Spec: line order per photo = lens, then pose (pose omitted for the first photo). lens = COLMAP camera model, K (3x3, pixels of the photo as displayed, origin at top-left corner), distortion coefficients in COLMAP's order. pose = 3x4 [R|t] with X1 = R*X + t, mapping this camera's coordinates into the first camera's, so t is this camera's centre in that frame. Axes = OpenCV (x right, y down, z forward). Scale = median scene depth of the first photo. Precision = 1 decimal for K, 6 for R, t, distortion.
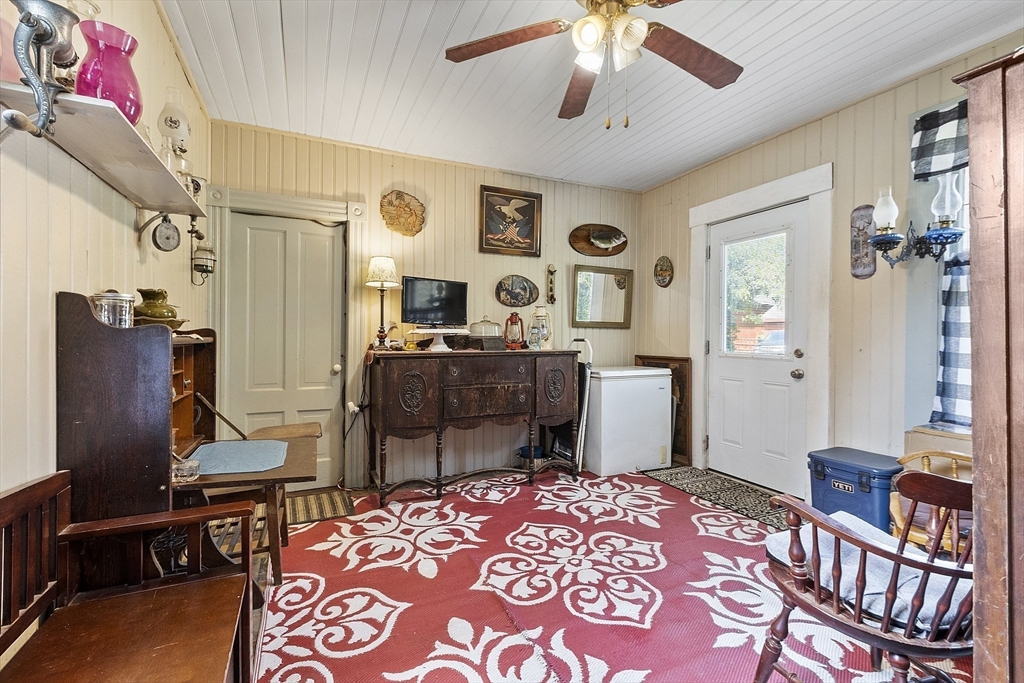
lens RADIAL K [[443.6, 0, 512.0], [0, 443.6, 341.5], [0, 0, 1]] dist [-0.000126, -0.000039]
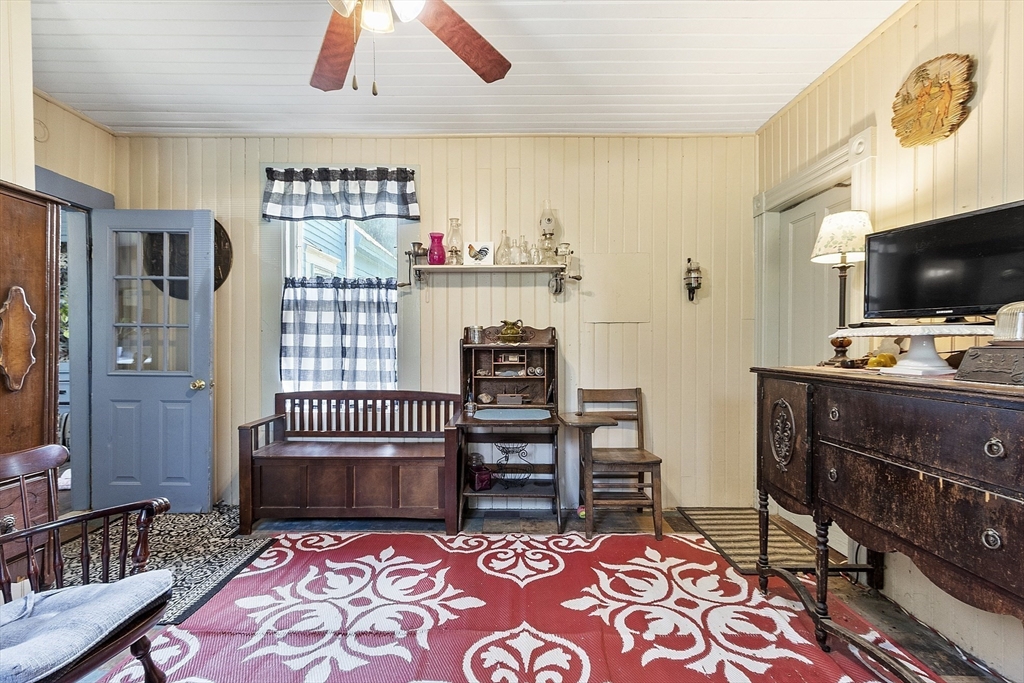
lens RADIAL K [[452.2, 0, 509.6], [0, 452.2, 346.1], [0, 0, 1]] dist [0.001058, 0.000156]
pose [[-0.425234, 0.000950, -0.905083, 0.651992], [-0.010231, 0.999931, 0.005856, -0.007941], [0.905026, 0.011750, -0.425195, 1.177703]]
